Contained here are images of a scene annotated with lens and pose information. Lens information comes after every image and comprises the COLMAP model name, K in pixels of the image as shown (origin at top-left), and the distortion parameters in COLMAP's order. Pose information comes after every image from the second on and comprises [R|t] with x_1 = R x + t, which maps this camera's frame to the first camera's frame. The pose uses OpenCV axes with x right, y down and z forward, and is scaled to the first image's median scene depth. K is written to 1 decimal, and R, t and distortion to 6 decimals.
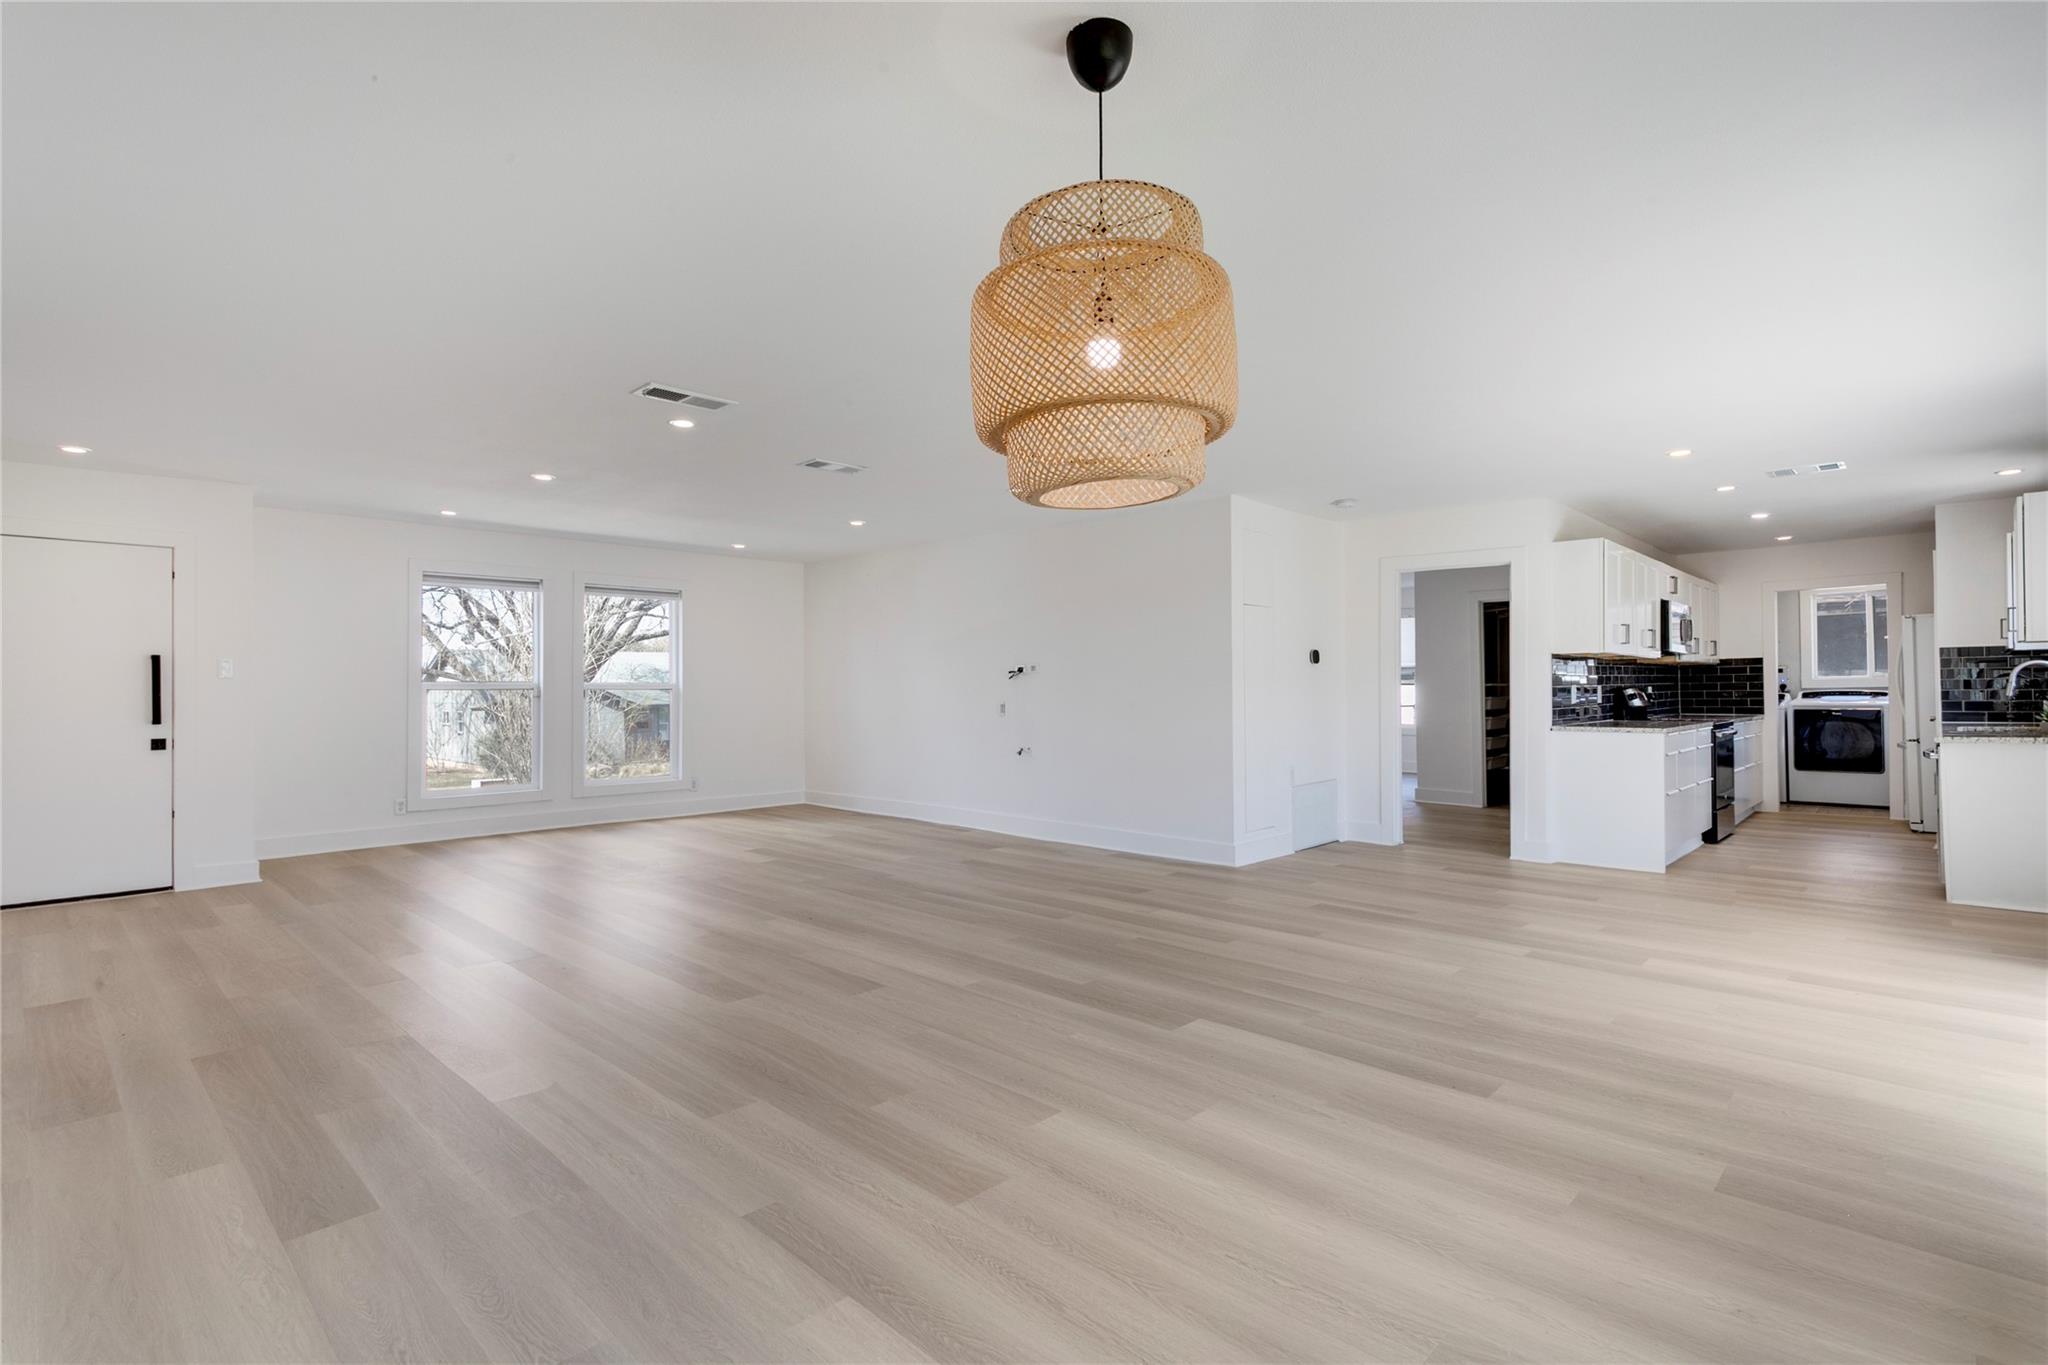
lens RADIAL K [[973.7, 0, 1015.2], [0, 973.7, 684.9], [0, 0, 1]] dist [-0.001230, 0.000793]
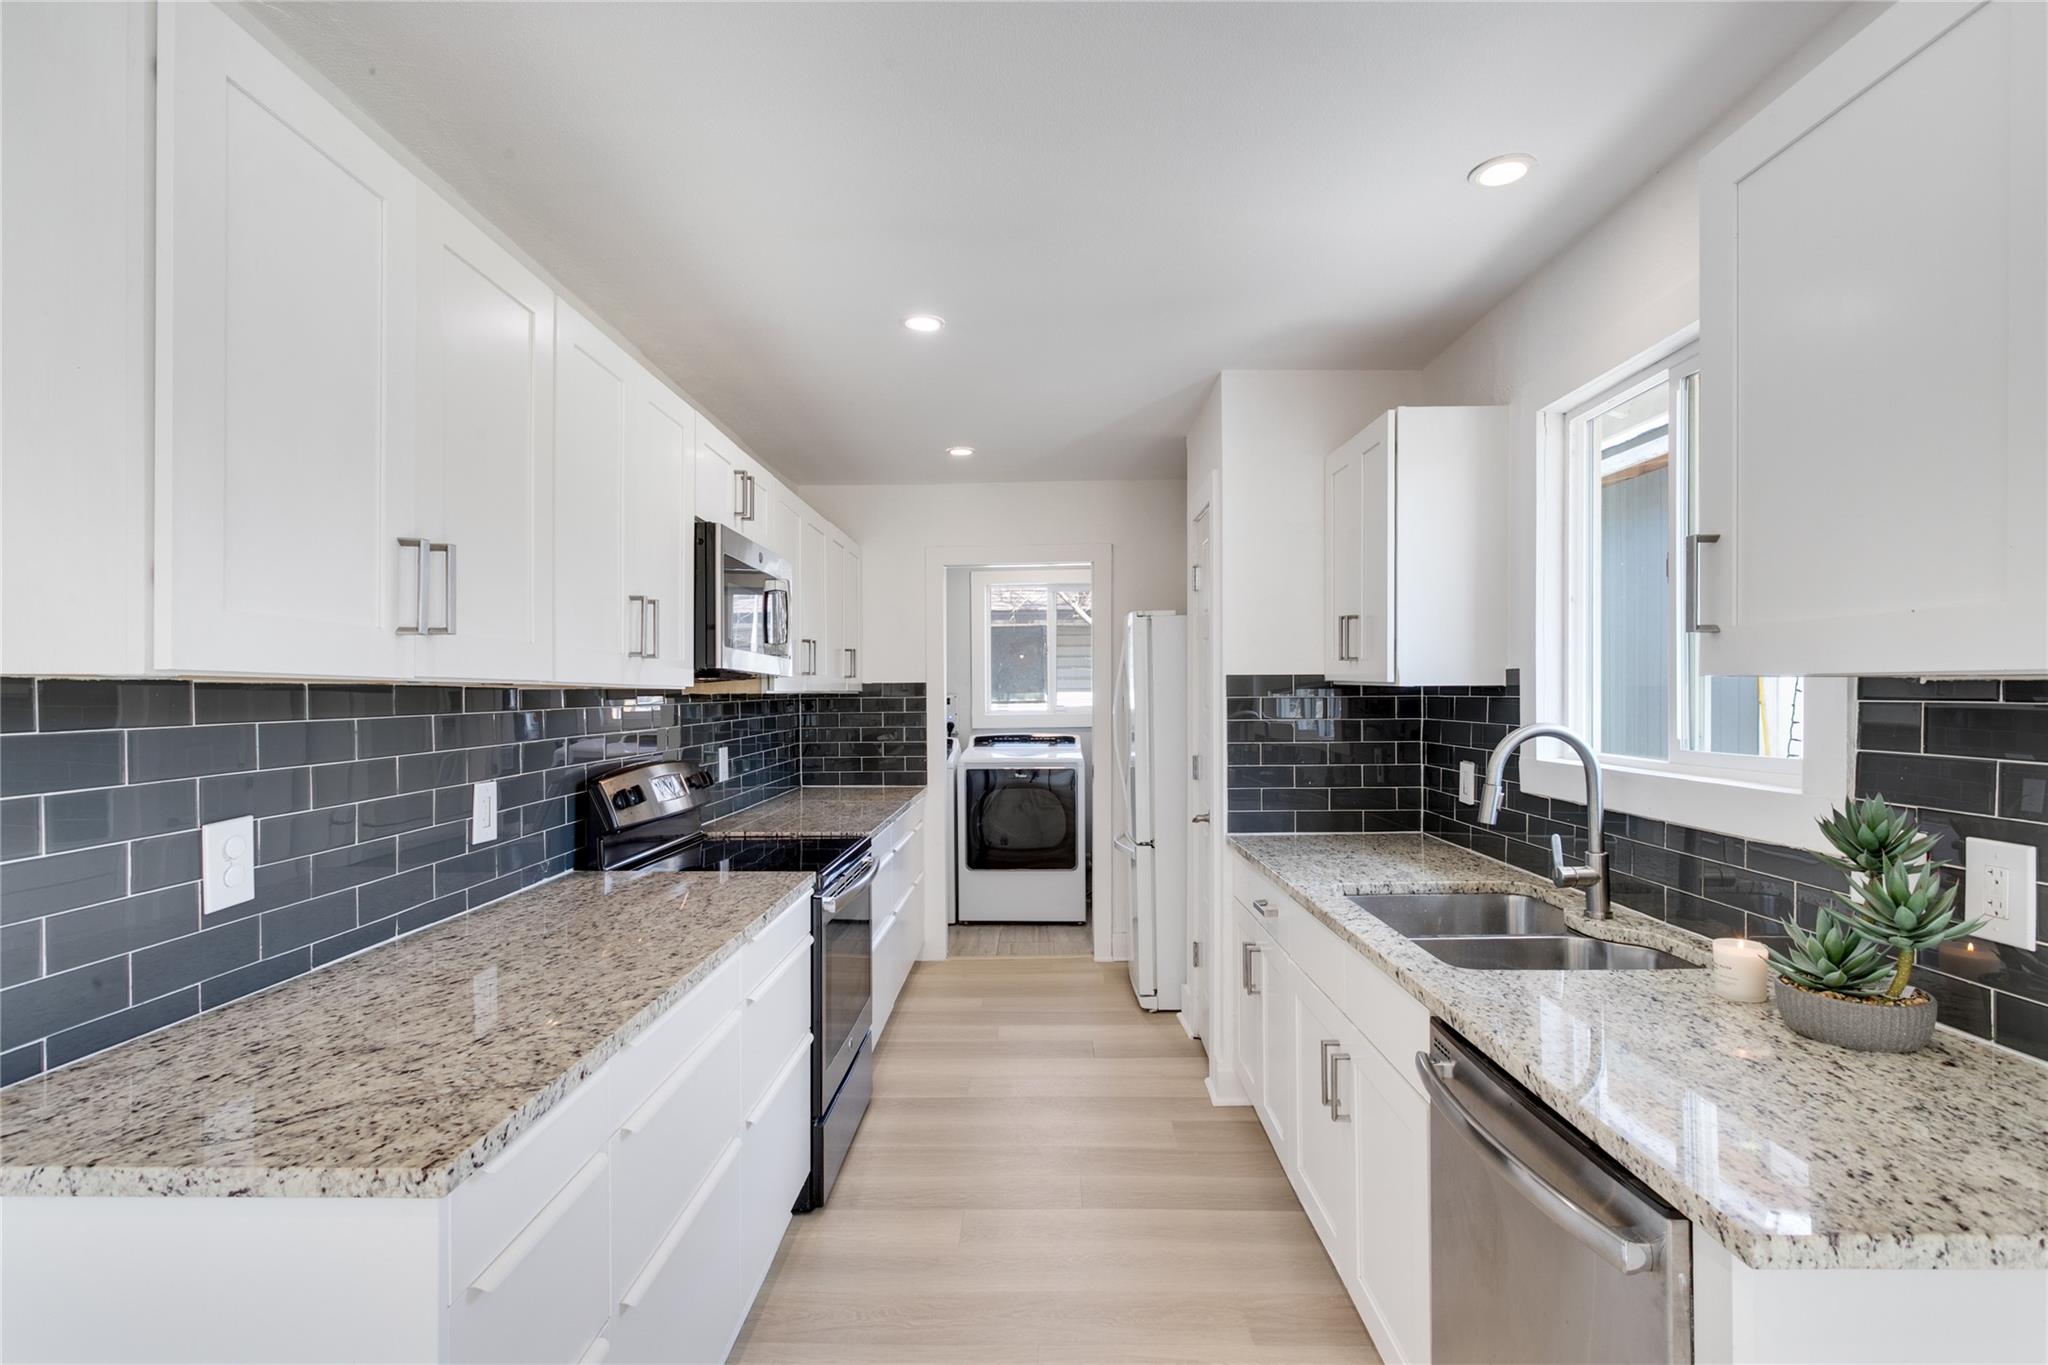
lens RADIAL K [[975.1, 0, 1012.3], [0, 975.1, 681.7], [0, 0, 1]] dist [0.002710, 0.001523]
pose [[0.735281, 0.014588, 0.677605, 0.531954], [-0.006839, 0.999877, -0.014104, -0.026617], [-0.677727, 0.005737, 0.735291, 0.693691]]
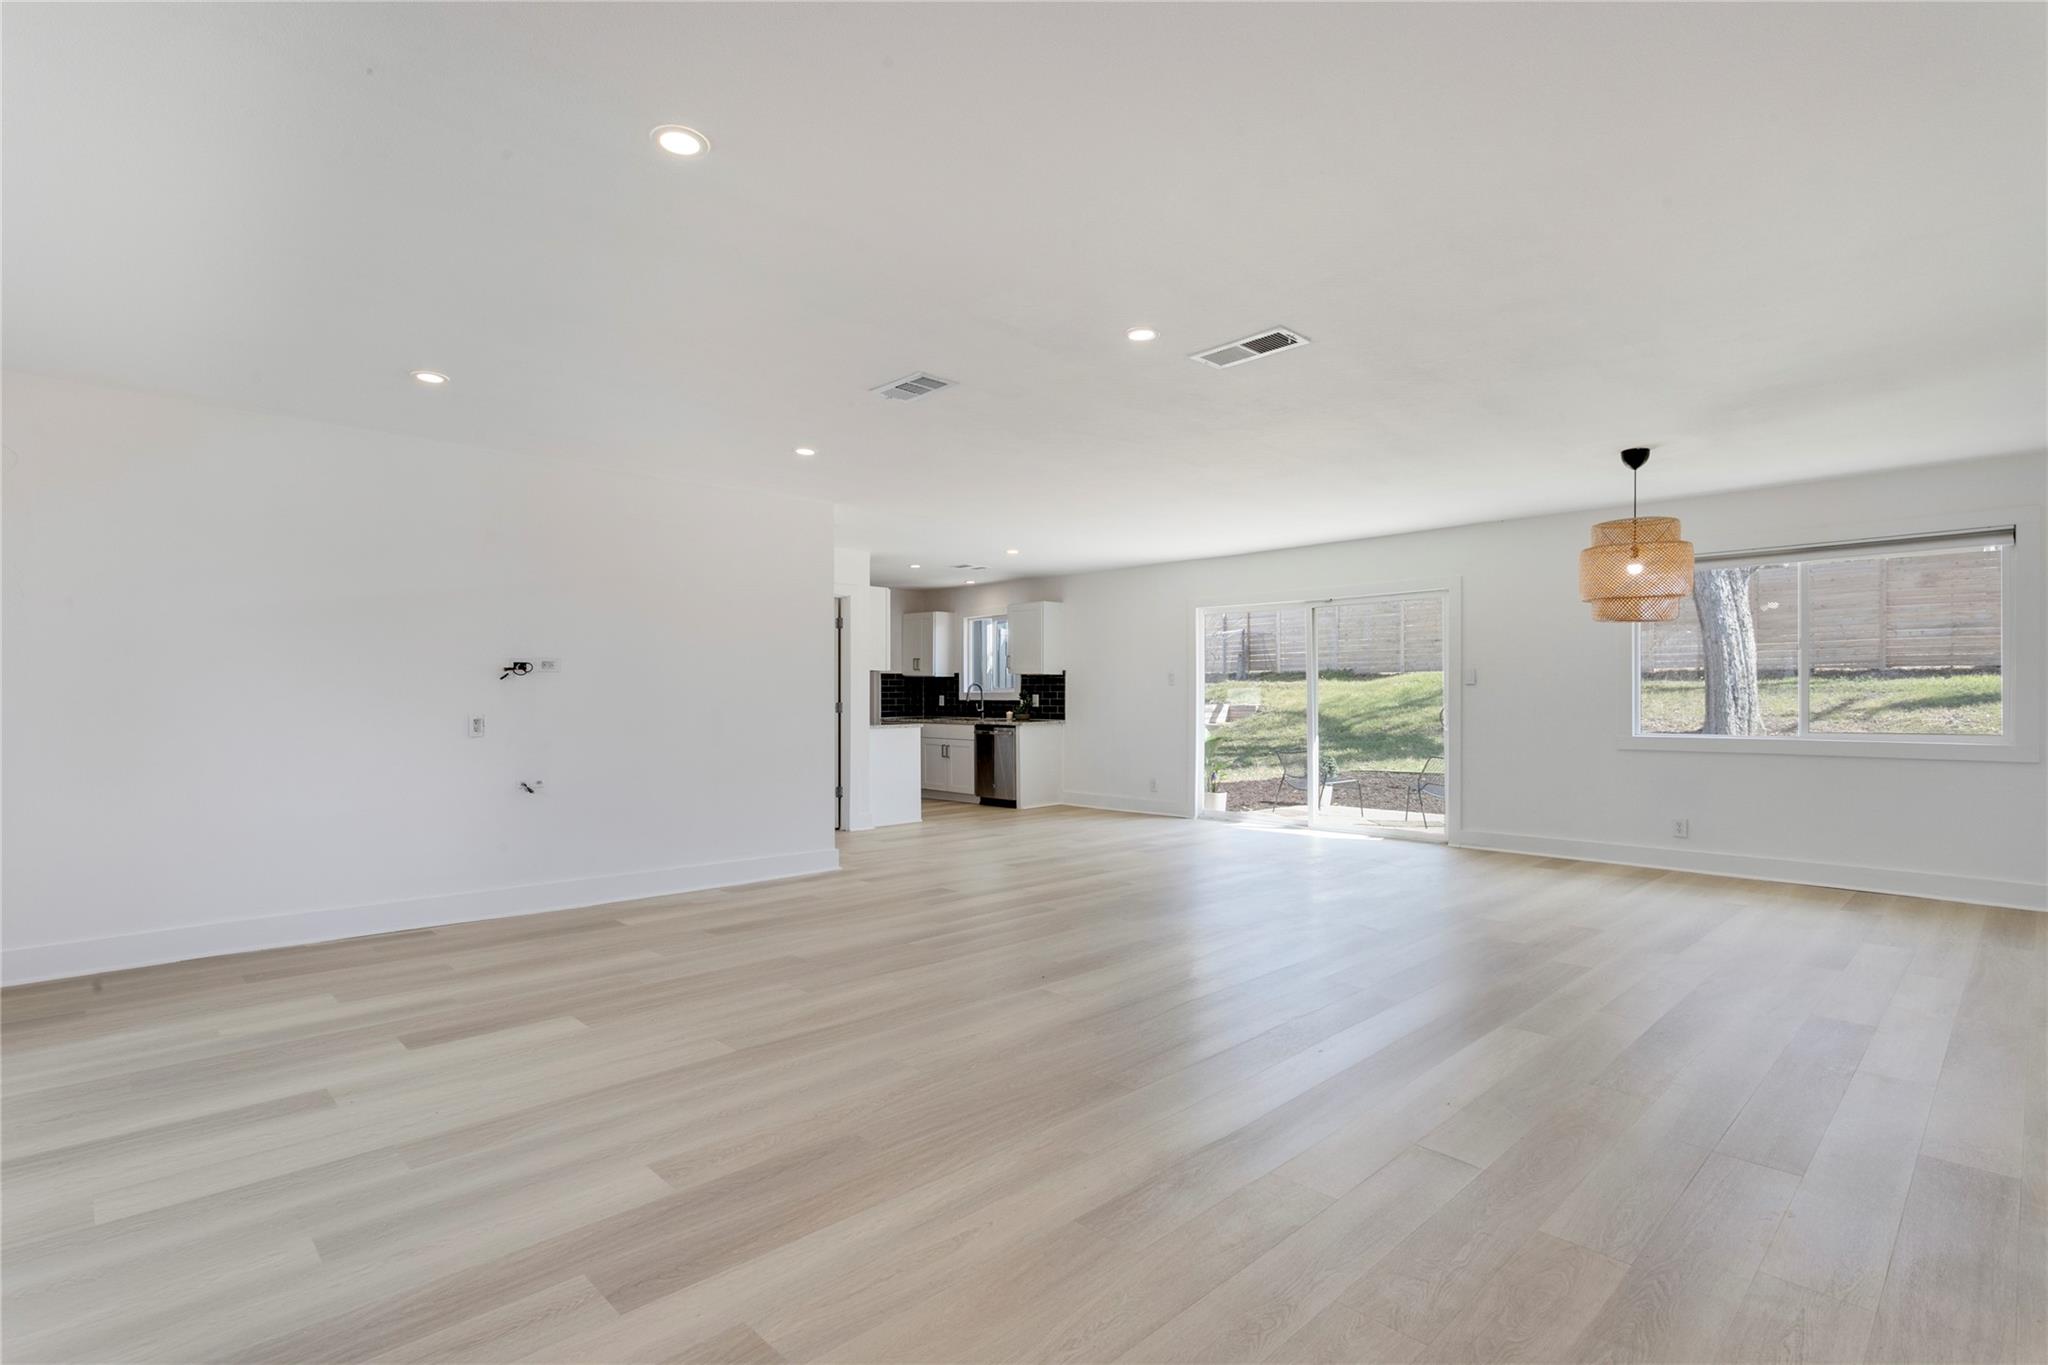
lens RADIAL K [[982.4, 0, 1015.7], [0, 982.4, 695.6], [0, 0, 1]] dist [0.004581, 0.000659]
pose [[0.032688, 0.005211, 0.999452, -0.701355], [-0.002535, 0.999984, -0.005131, 0.007634], [-0.999462, -0.002366, 0.032700, 0.683485]]
